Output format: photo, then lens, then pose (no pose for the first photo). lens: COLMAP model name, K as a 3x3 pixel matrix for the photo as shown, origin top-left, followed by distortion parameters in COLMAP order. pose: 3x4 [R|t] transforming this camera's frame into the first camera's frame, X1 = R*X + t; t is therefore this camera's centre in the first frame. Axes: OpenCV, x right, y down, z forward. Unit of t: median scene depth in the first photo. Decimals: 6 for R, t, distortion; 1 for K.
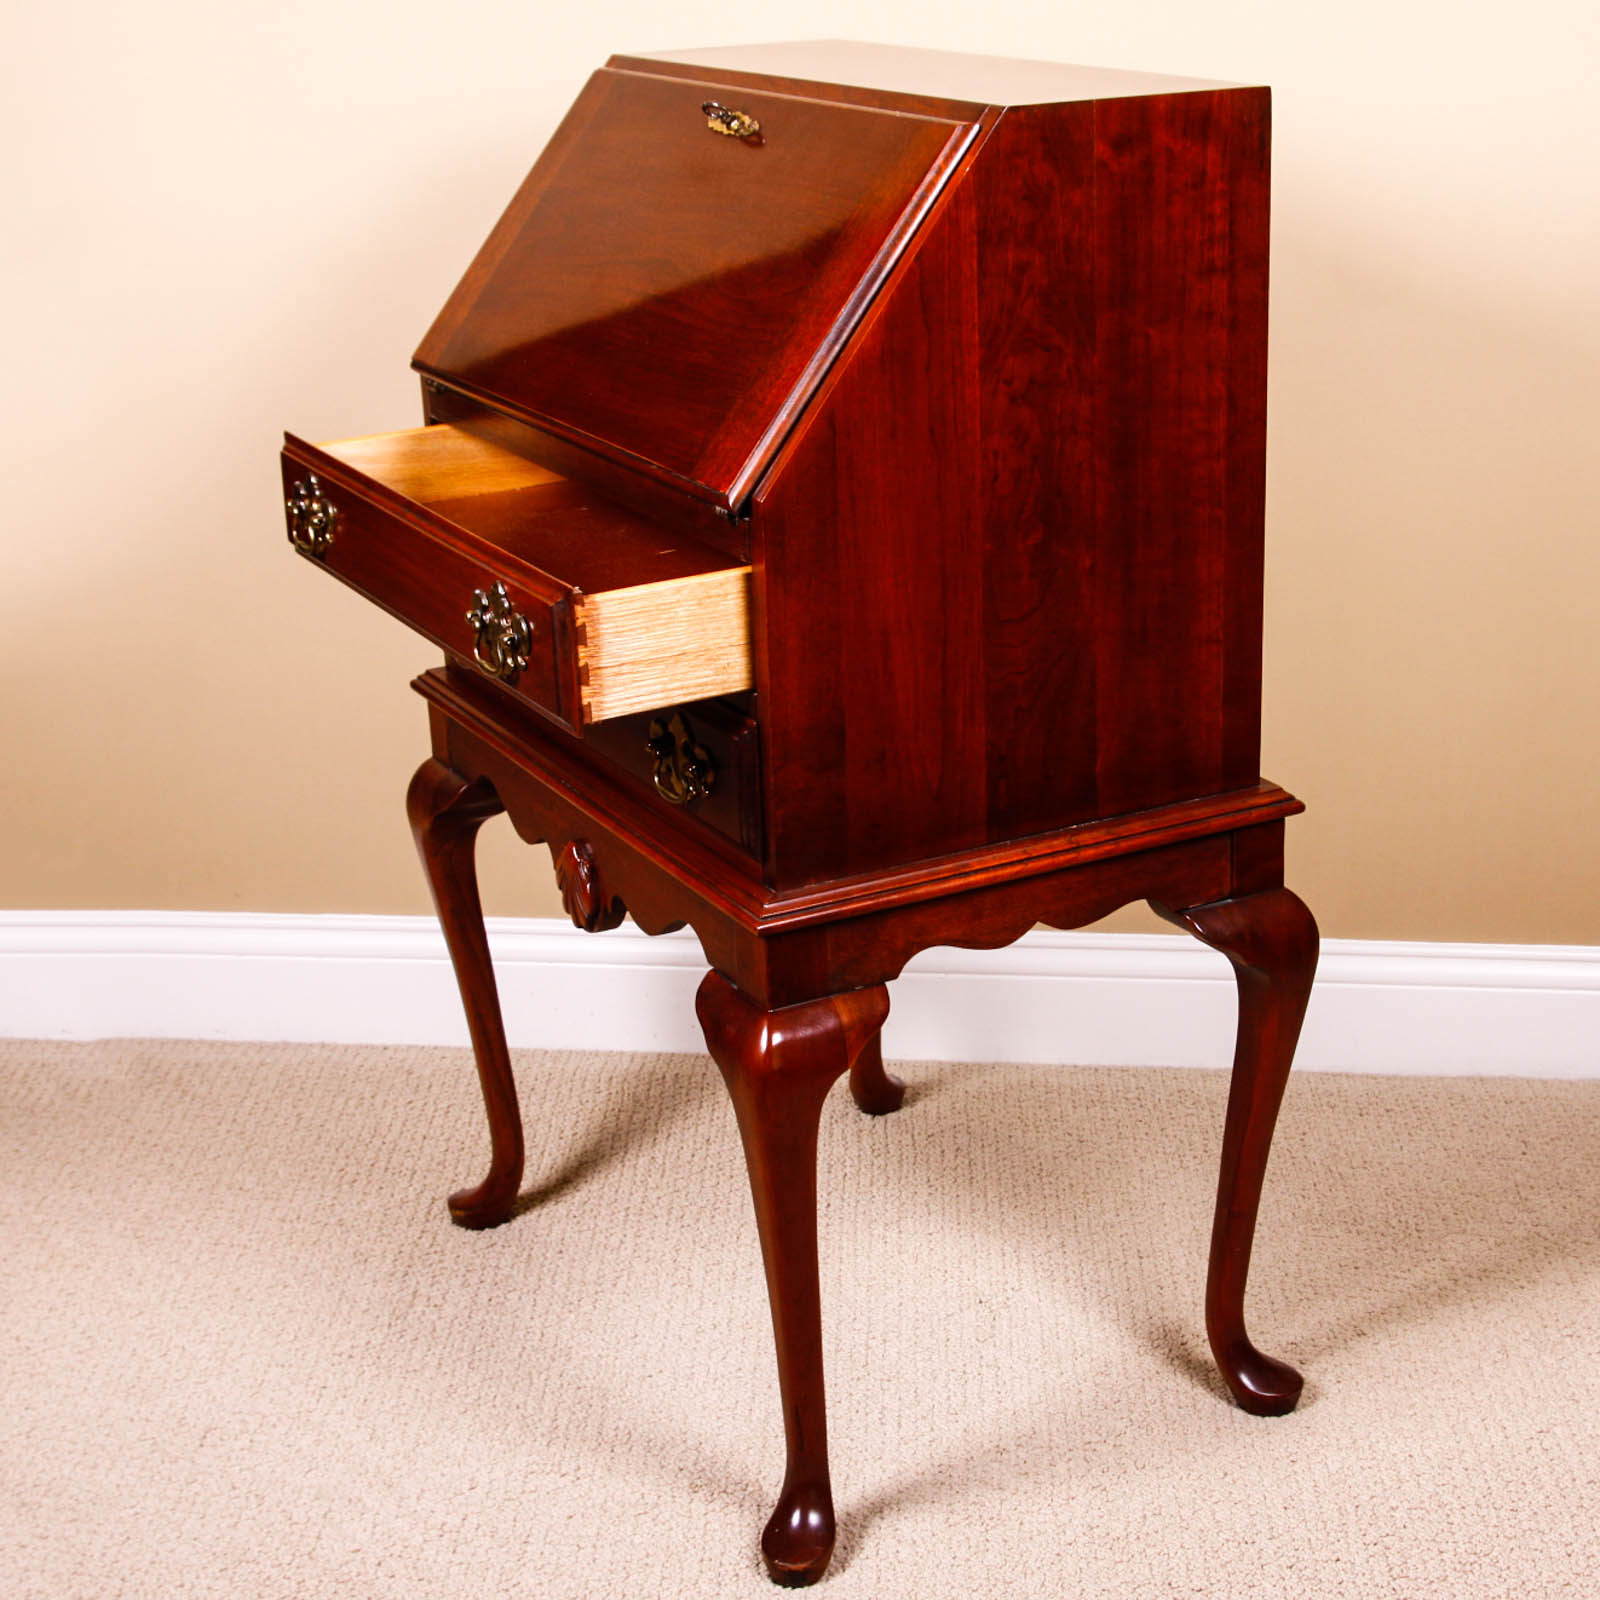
lens RADIAL K [[2781.7, 0, 947.9], [0, 2781.7, 798.2], [0, 0, 1]] dist [-0.068102, -0.067210]
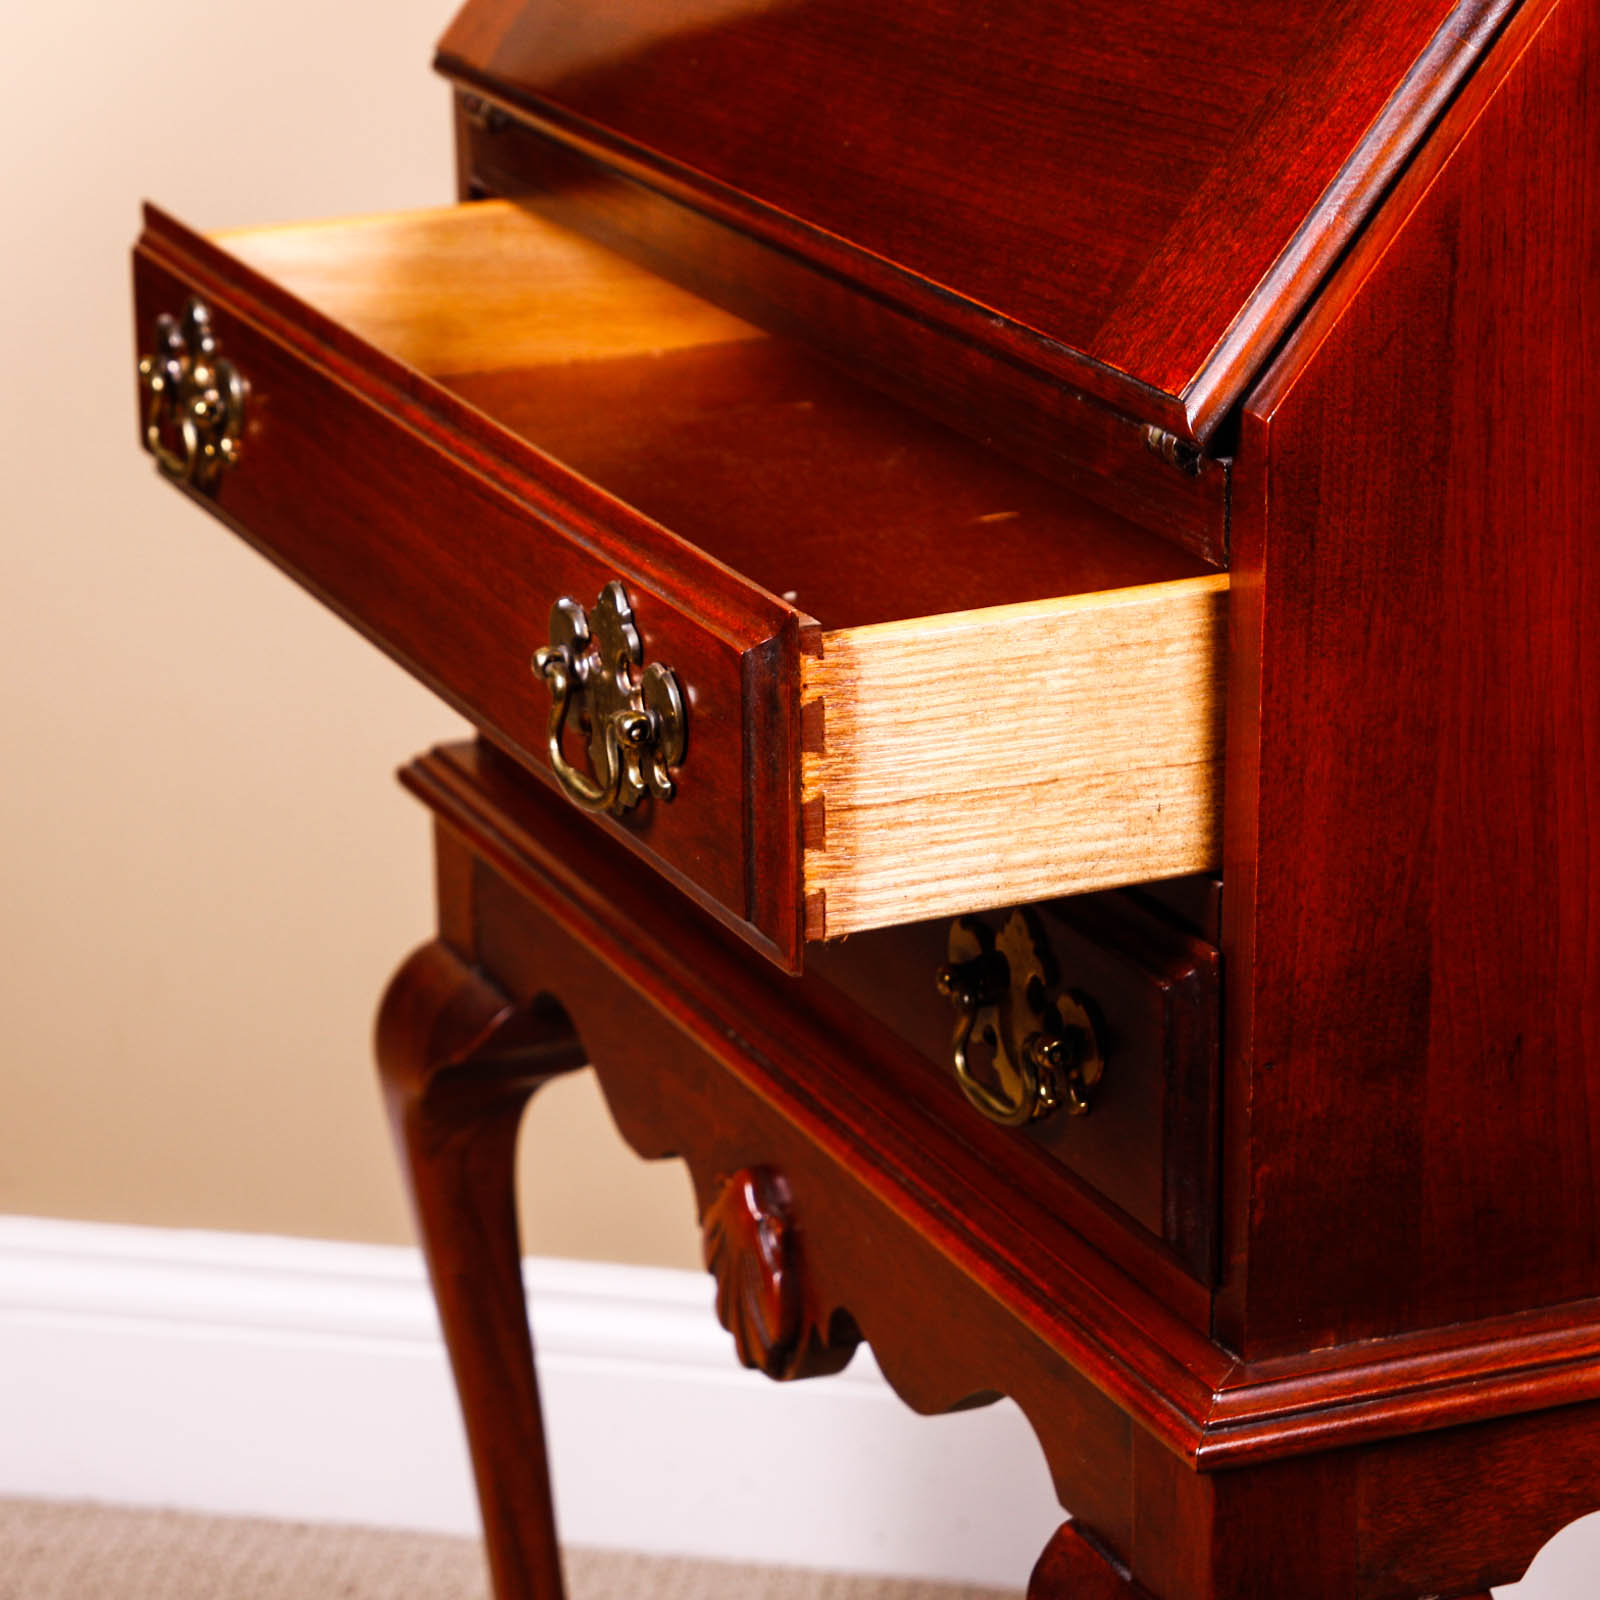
lens RADIAL K [[4917.8, 0, 800.0], [0, 4917.8, 800.0], [0, 0, 1]] dist [0.073056, 0.680310]
pose [[0.992872, 0.049423, -0.108452, -0.051009], [-0.051277, 0.998581, -0.014367, -0.035182], [0.107588, 0.019826, 0.993998, 0.259689]]
